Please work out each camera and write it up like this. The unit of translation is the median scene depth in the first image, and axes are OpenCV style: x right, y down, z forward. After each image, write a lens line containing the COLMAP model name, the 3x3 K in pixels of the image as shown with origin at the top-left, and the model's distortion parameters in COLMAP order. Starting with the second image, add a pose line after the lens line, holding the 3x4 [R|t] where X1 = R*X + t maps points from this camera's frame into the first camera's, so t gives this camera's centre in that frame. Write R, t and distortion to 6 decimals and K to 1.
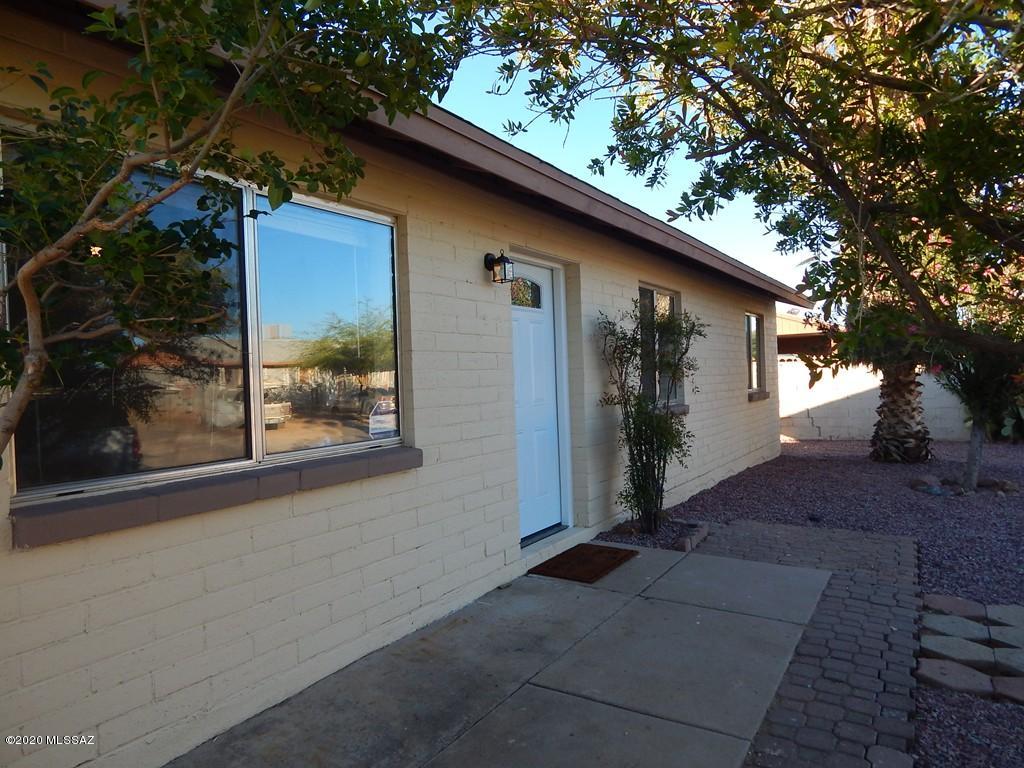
lens RADIAL K [[679.5, 0, 514.5], [0, 679.5, 381.9], [0, 0, 1]] dist [0.007473, 0.002510]
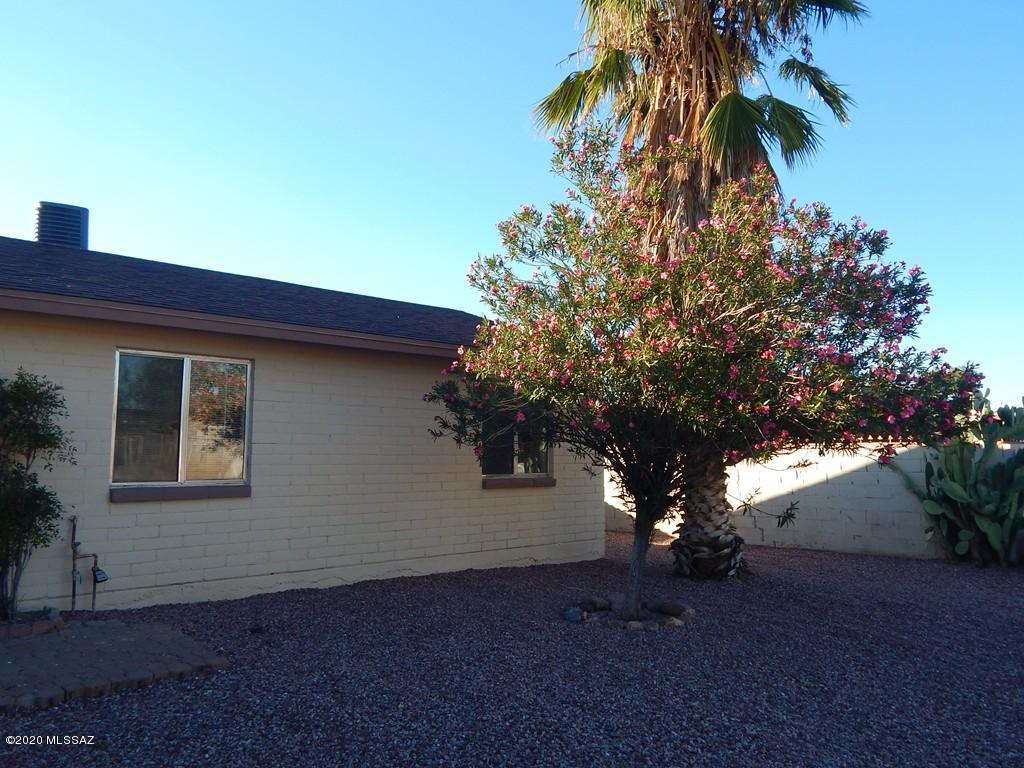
lens RADIAL K [[741.2, 0, 515.1], [0, 741.2, 385.6], [0, 0, 1]] dist [0.009789, 0.003914]
pose [[0.950040, 0.000663, -0.312128, 0.639547], [-0.031932, 0.994957, -0.095081, -0.010927], [0.310491, 0.100298, 0.945270, 0.125673]]
